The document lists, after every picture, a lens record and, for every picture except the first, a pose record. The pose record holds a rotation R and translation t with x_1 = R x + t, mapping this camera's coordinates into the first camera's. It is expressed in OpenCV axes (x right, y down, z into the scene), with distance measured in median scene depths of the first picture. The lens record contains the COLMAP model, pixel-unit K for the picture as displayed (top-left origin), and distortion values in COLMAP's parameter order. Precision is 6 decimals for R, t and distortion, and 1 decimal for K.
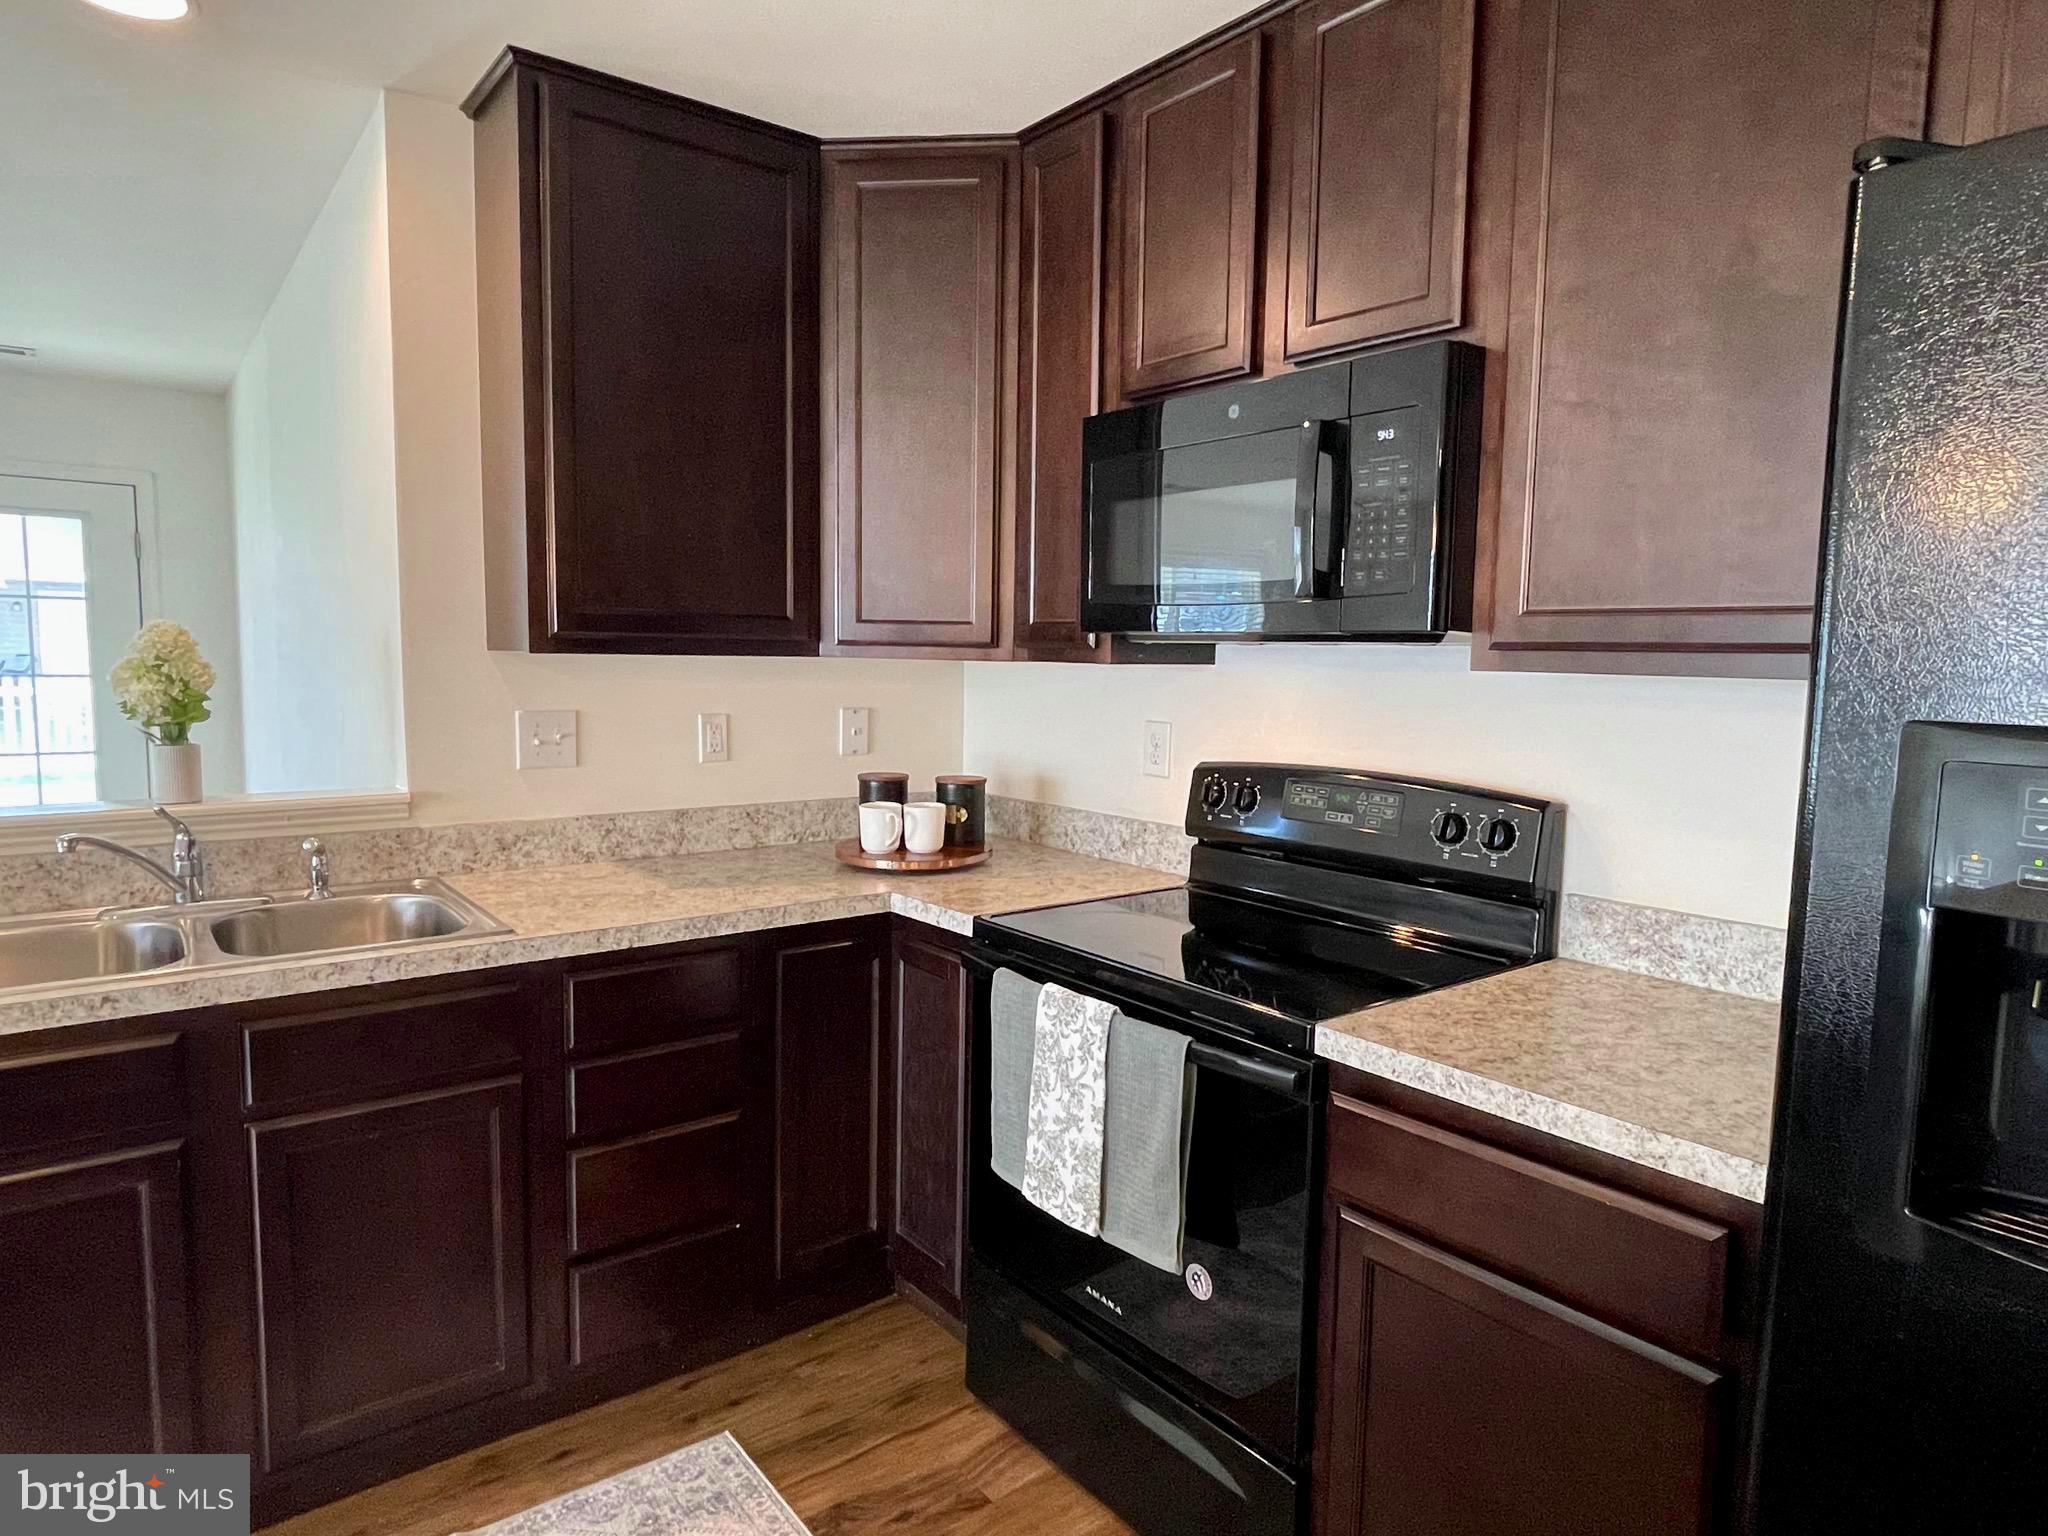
lens RADIAL K [[1188.2, 0, 1024.0], [0, 1188.2, 768.0], [0, 0, 1]] dist [0.020562, -0.034541]
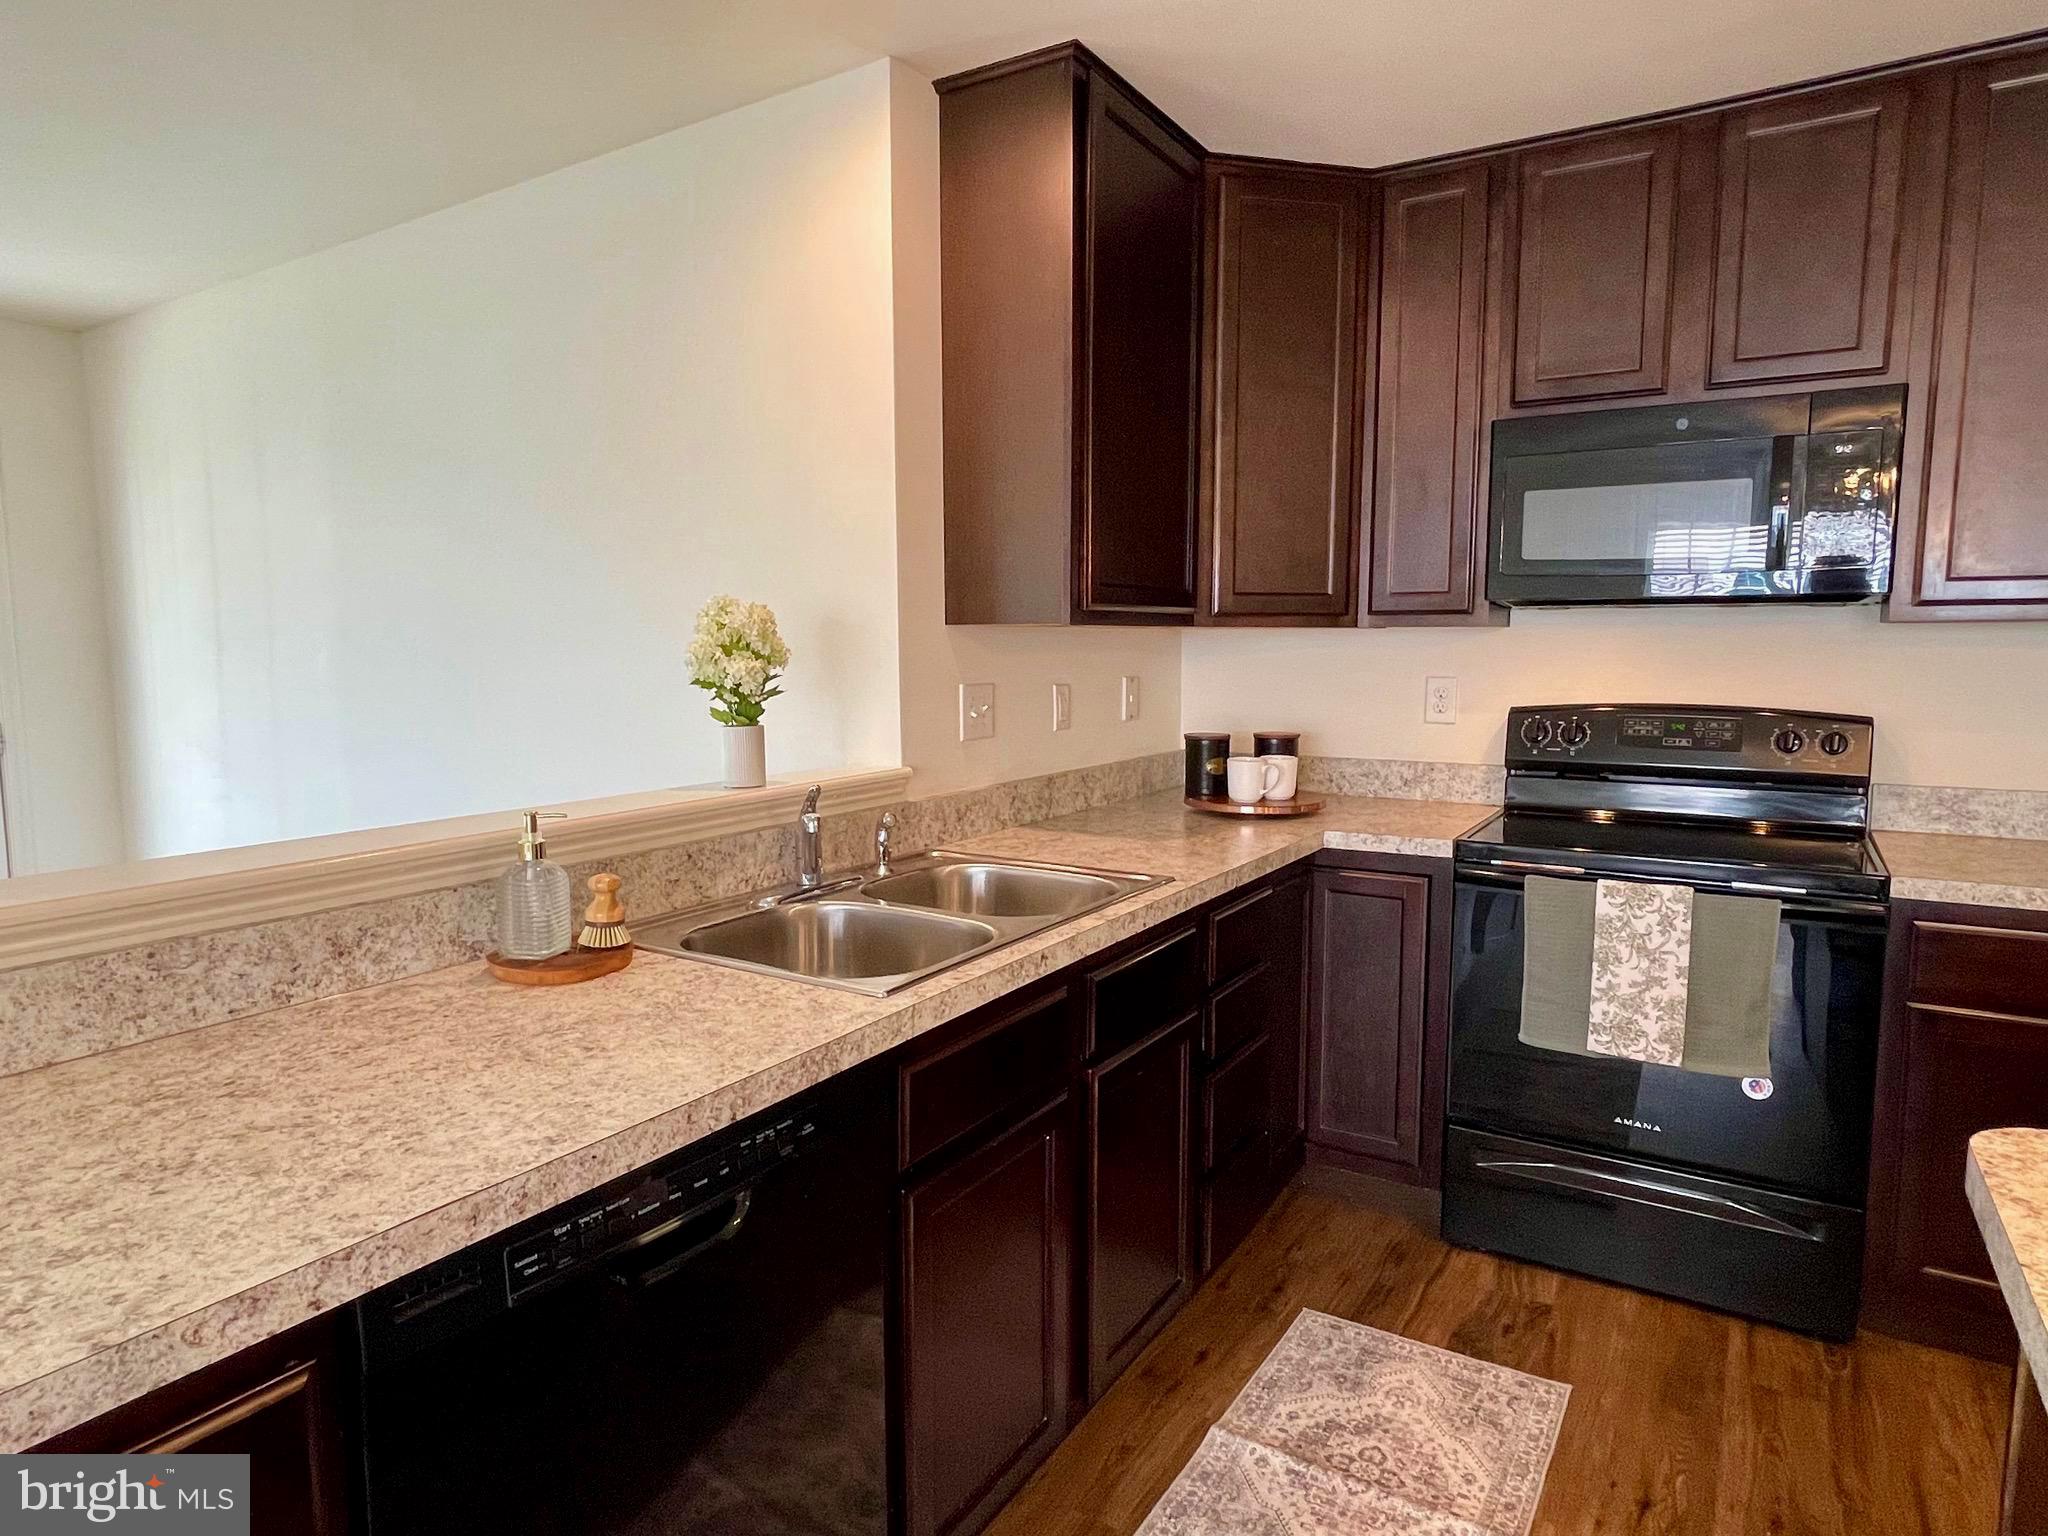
lens RADIAL K [[1188.2, 0, 1024.0], [0, 1188.2, 768.0], [0, 0, 1]] dist [0.020562, -0.034541]
pose [[0.941518, -0.055546, 0.332354, -0.910773], [0.051251, 0.998450, 0.021684, 0.005889], [-0.333043, -0.003383, 0.942905, 0.022188]]
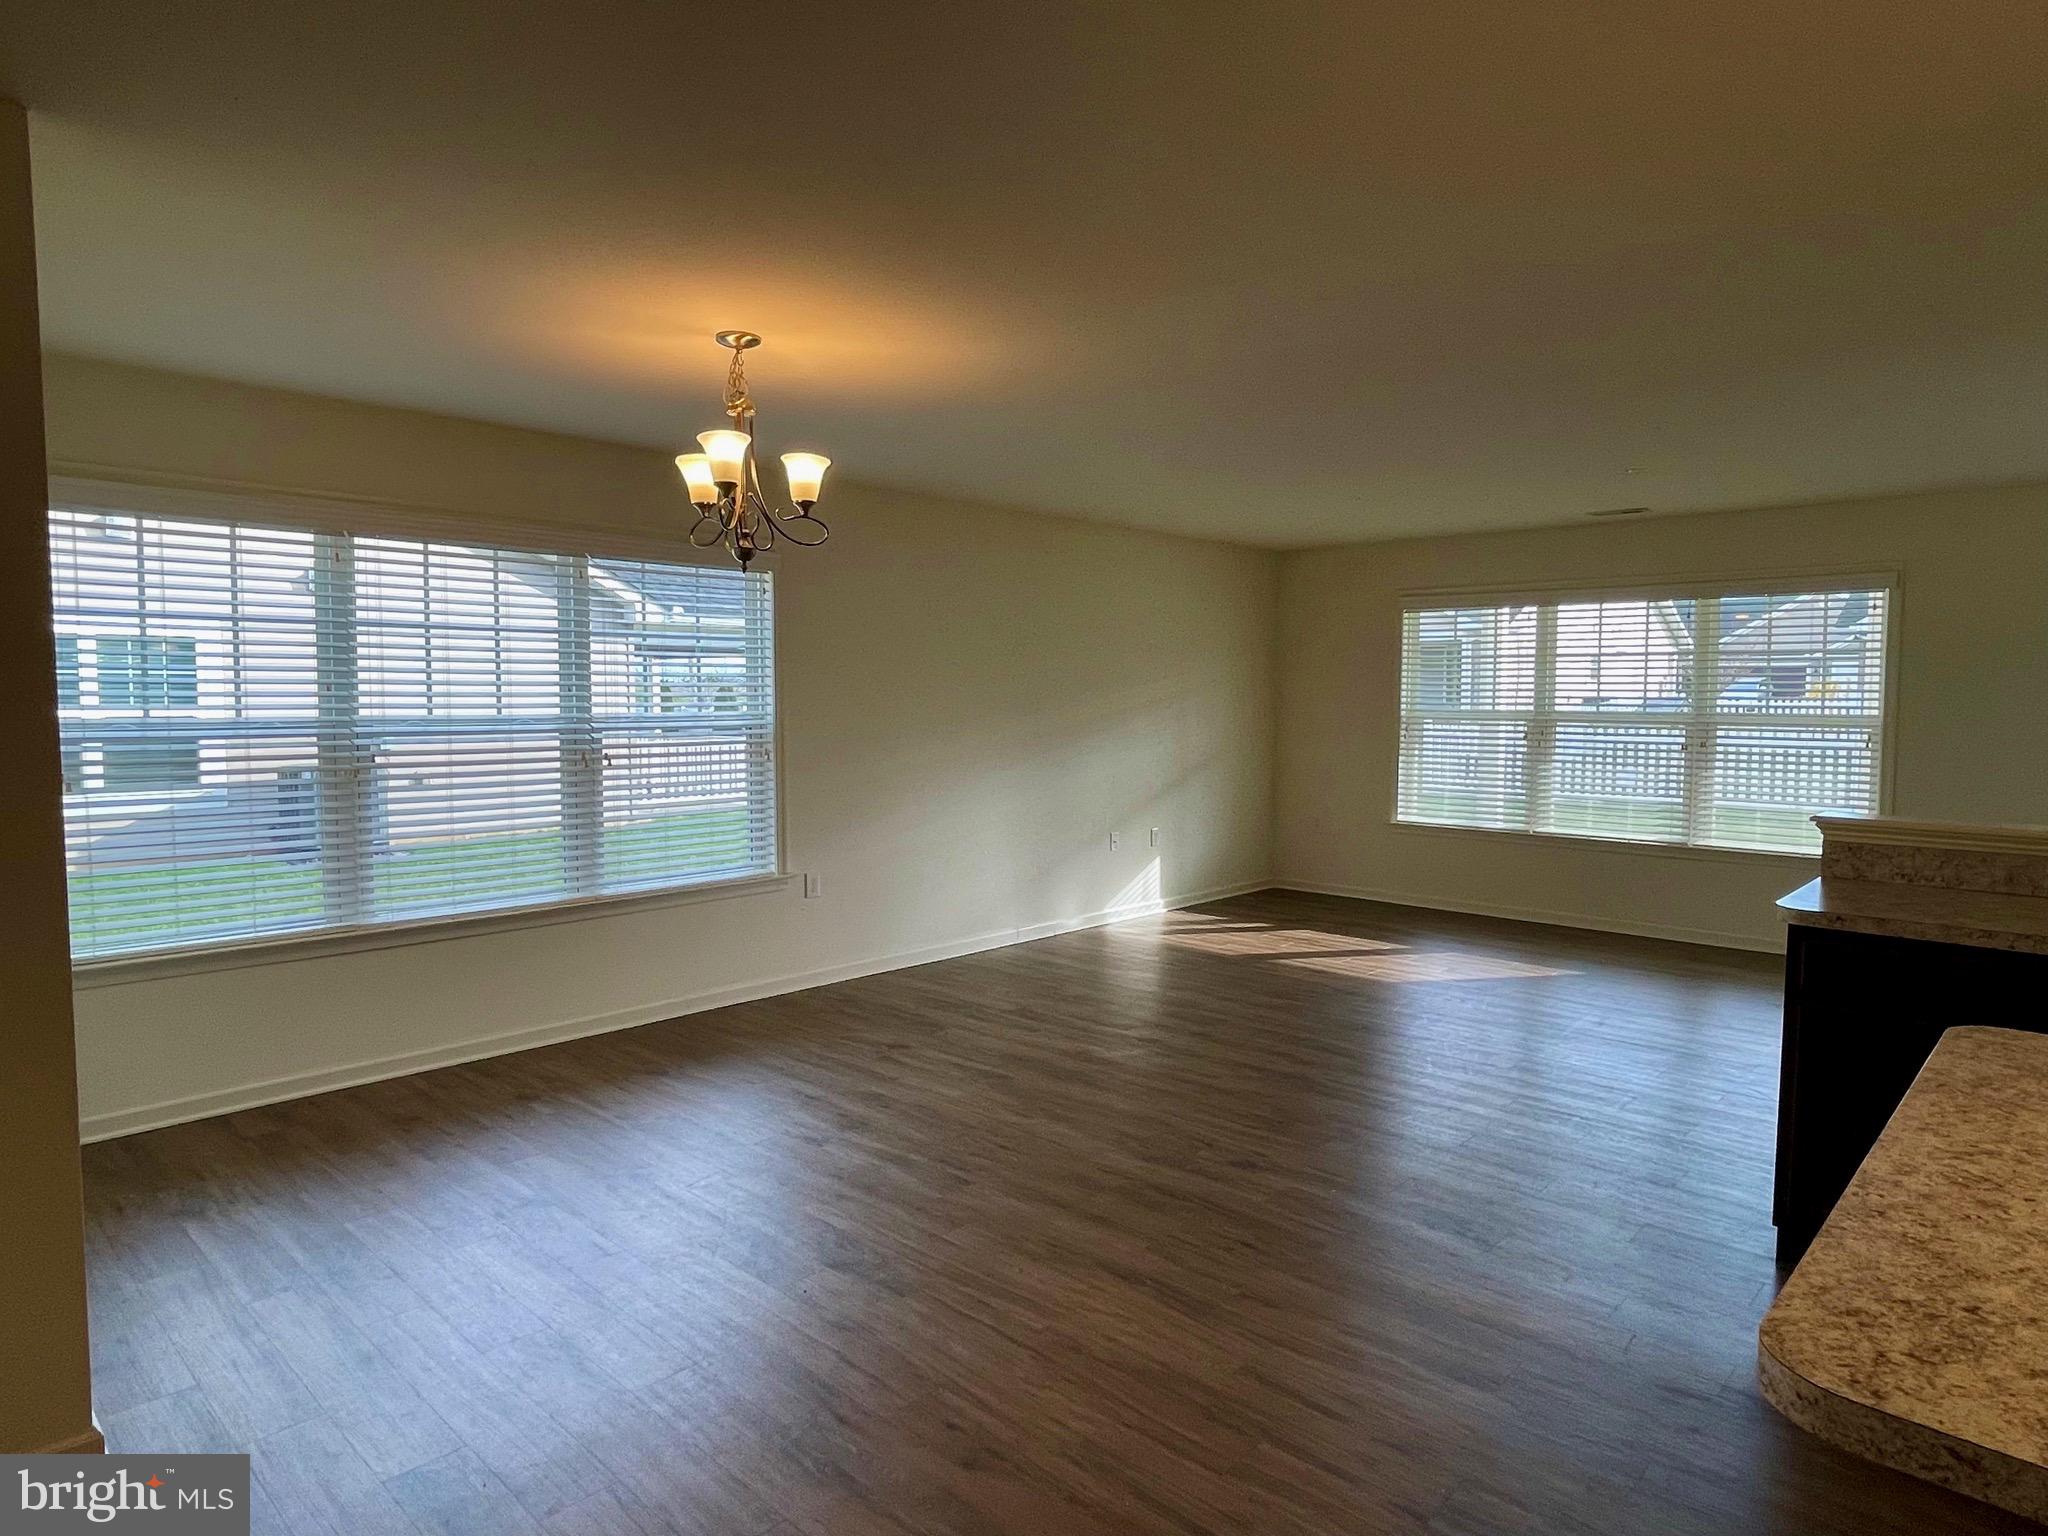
lens RADIAL K [[1205.1, 0, 1024.0], [0, 1205.1, 768.0], [0, 0, 1]] dist [0.018085, -0.036528]
pose [[0.141863, 0.047608, -0.988741, 0.131223], [-0.093637, 0.995009, 0.034475, 0.050823], [0.985448, 0.087692, 0.145613, -0.788638]]
